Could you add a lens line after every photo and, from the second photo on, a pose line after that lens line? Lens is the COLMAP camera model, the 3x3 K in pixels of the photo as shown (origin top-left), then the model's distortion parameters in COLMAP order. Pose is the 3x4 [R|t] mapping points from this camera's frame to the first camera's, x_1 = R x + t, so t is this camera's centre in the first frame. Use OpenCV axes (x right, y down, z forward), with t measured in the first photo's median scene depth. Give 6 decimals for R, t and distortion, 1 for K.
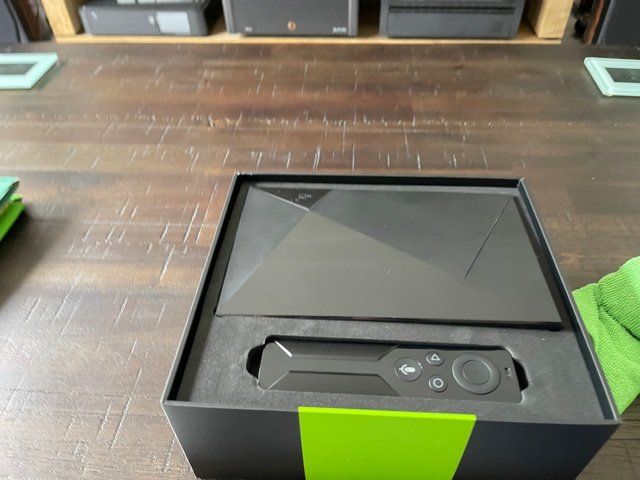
lens RADIAL K [[493.8, 0, 319.6], [0, 493.8, 239.4], [0, 0, 1]] dist [0.051462, -0.098937]
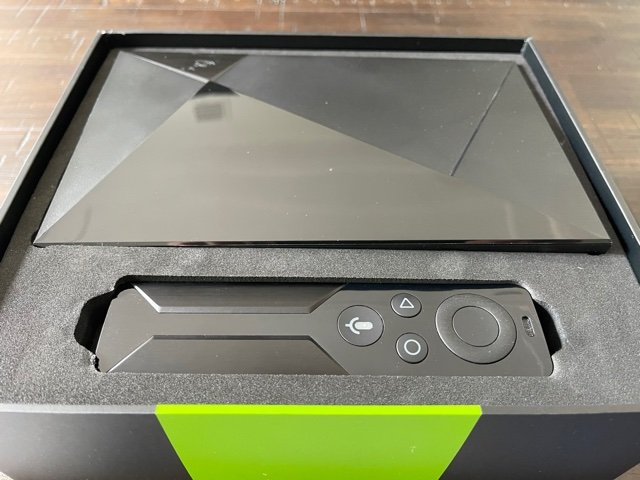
lens RADIAL K [[493.8, 0, 318.7], [0, 493.8, 241.2], [0, 0, 1]] dist [0.051462, -0.098937]
pose [[0.997014, -0.024344, 0.073282, 0.077412], [0.015661, 0.993031, 0.116807, 0.082852], [-0.075615, -0.115310, 0.990447, 0.382853]]
